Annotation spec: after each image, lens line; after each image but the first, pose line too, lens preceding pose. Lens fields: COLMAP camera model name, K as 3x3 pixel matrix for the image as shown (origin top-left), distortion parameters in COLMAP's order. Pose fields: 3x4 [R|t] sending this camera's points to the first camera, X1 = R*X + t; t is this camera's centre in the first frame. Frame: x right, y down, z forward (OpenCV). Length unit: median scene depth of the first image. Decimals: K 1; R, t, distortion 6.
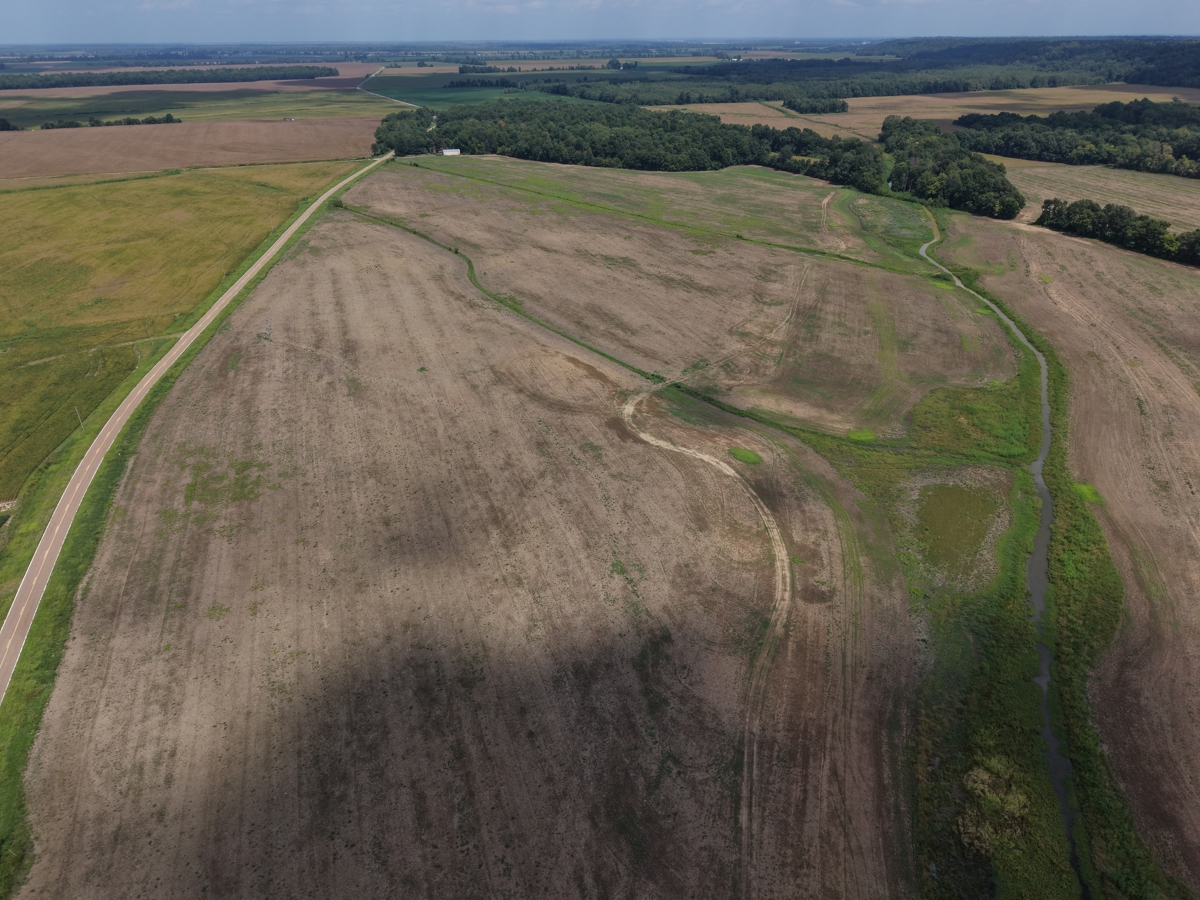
lens RADIAL K [[814.2, 0, 599.9], [0, 814.2, 446.9], [0, 0, 1]] dist [0.028602, -0.020461]
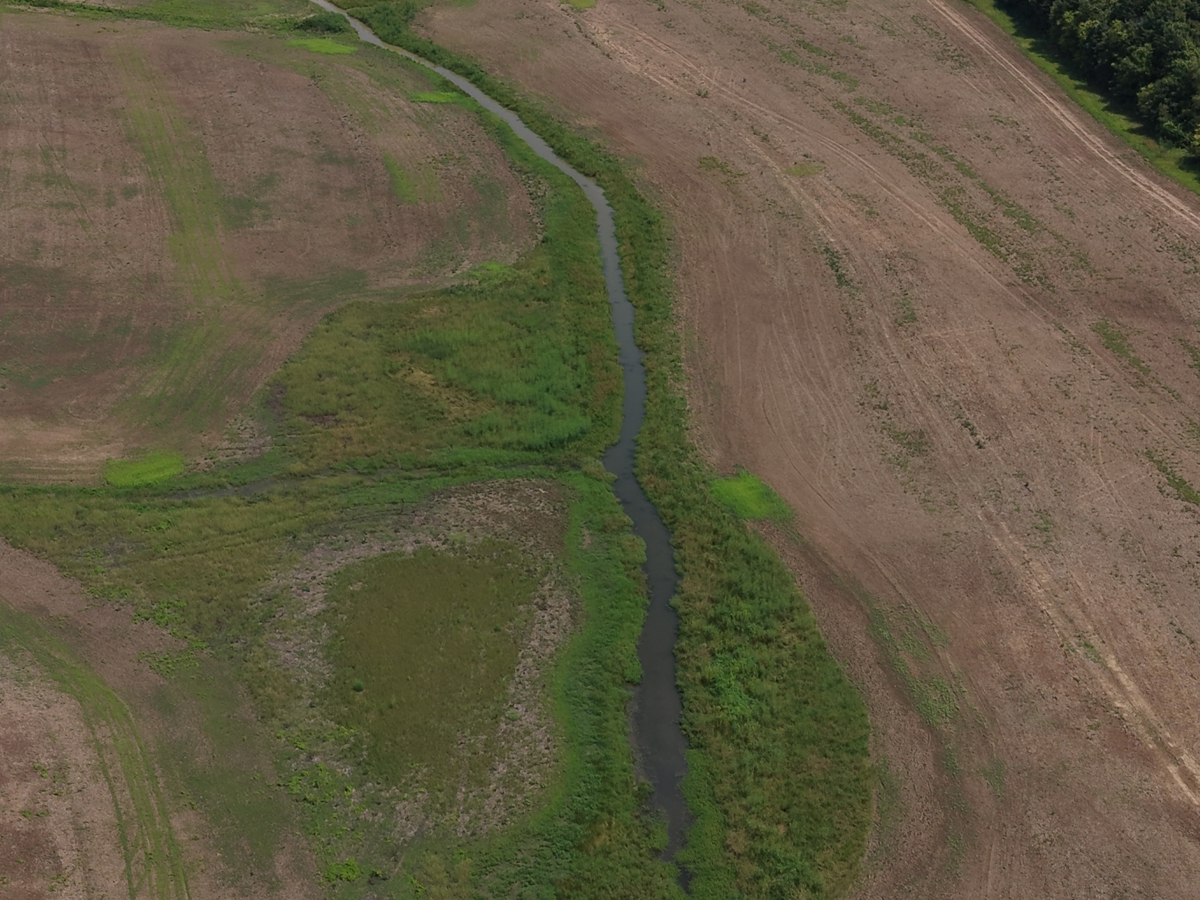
lens RADIAL K [[814.2, 0, 601.8], [0, 814.2, 438.9], [0, 0, 1]] dist [0.028602, -0.020461]
pose [[0.696368, -0.023677, 0.717294, 0.220542], [0.168290, 0.976976, -0.131132, 0.059655], [-0.697675, 0.212030, 0.684320, 0.666220]]
